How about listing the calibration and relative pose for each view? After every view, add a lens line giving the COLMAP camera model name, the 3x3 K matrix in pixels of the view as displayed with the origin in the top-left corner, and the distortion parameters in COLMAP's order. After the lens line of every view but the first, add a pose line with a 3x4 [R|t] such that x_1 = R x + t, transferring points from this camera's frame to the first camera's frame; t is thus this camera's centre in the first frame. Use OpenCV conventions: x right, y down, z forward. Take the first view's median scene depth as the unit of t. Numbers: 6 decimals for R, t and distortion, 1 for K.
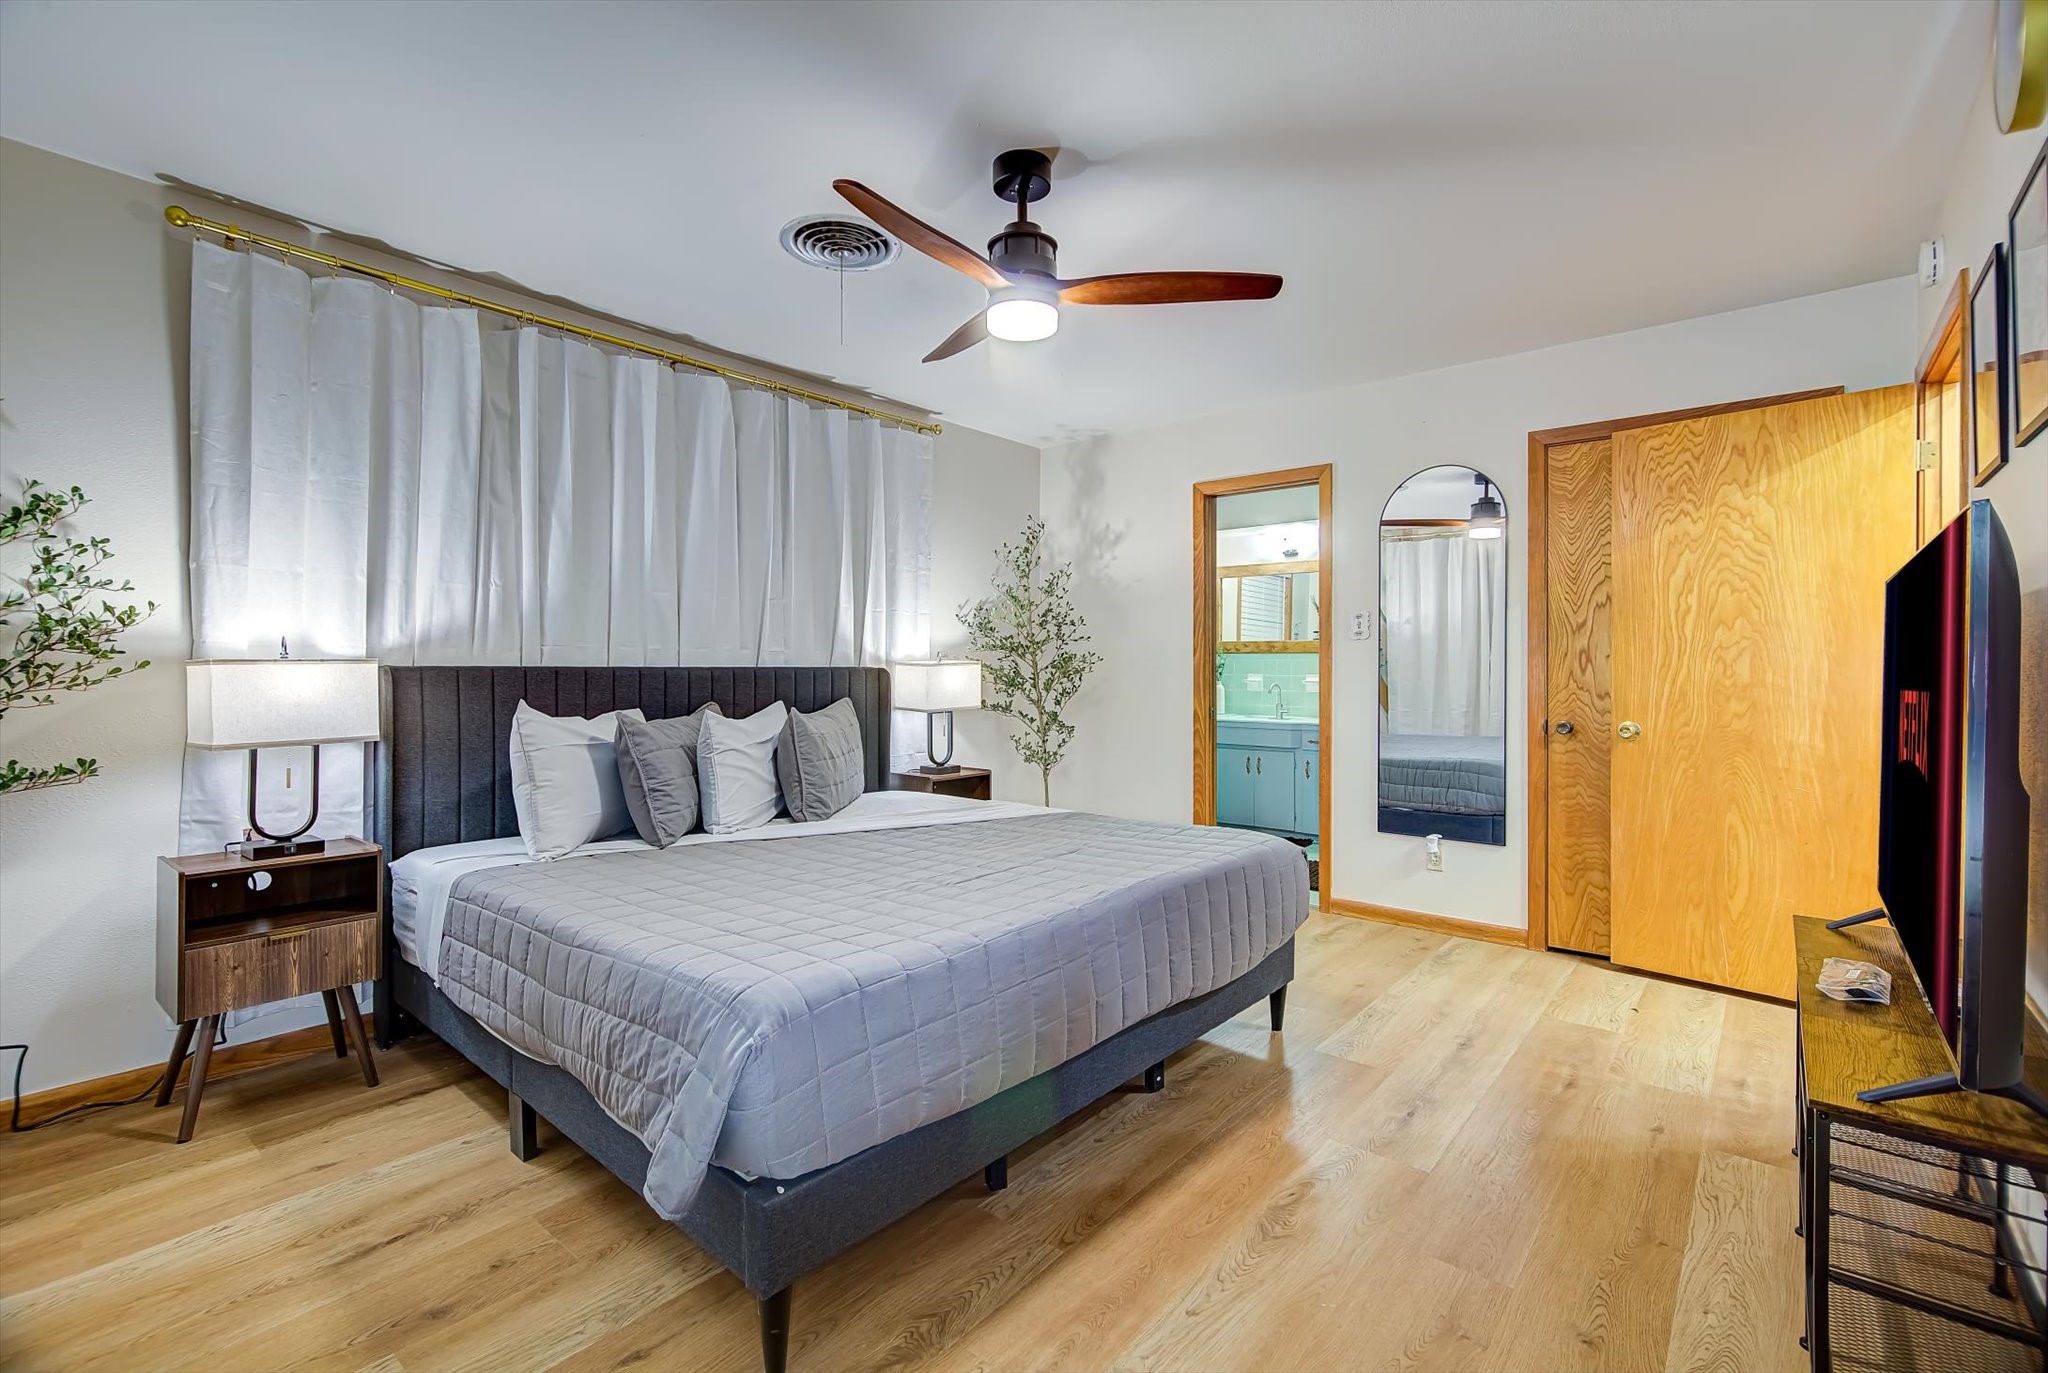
lens RADIAL K [[887.9, 0, 1026.2], [0, 887.9, 677.5], [0, 0, 1]] dist [-0.000315, -0.000003]
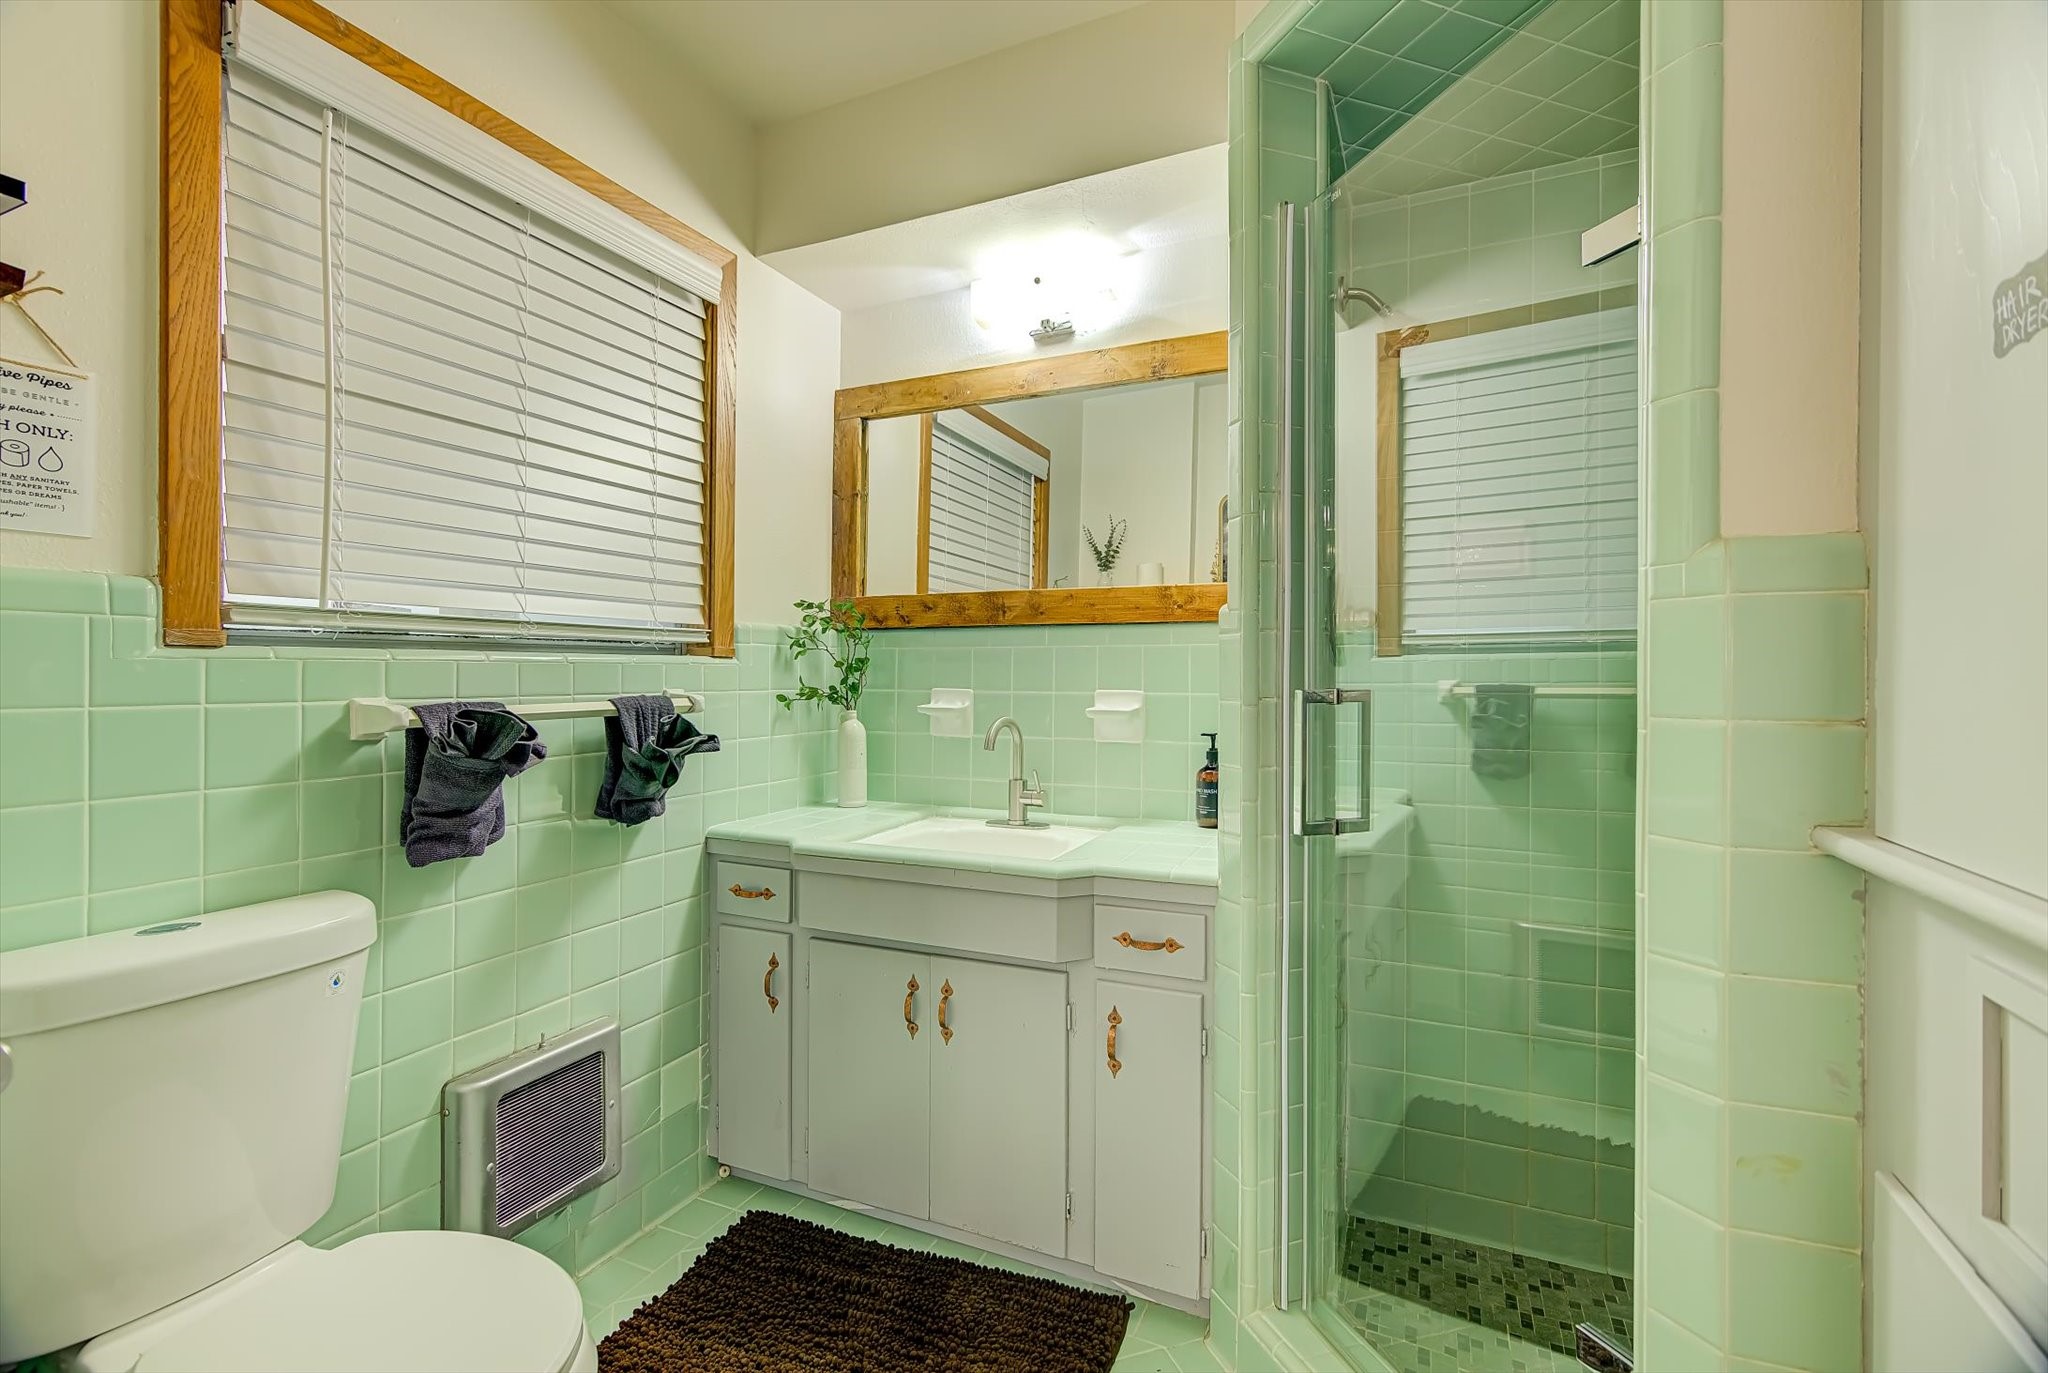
lens RADIAL K [[887.9, 0, 1020.3], [0, 887.9, 683.1], [0, 0, 1]] dist [-0.000315, -0.000003]
pose [[0.962932, 0.005345, 0.269691, 0.194747], [-0.005604, 0.999984, 0.000190, -0.006385], [-0.269686, -0.001694, 0.962947, 0.674876]]
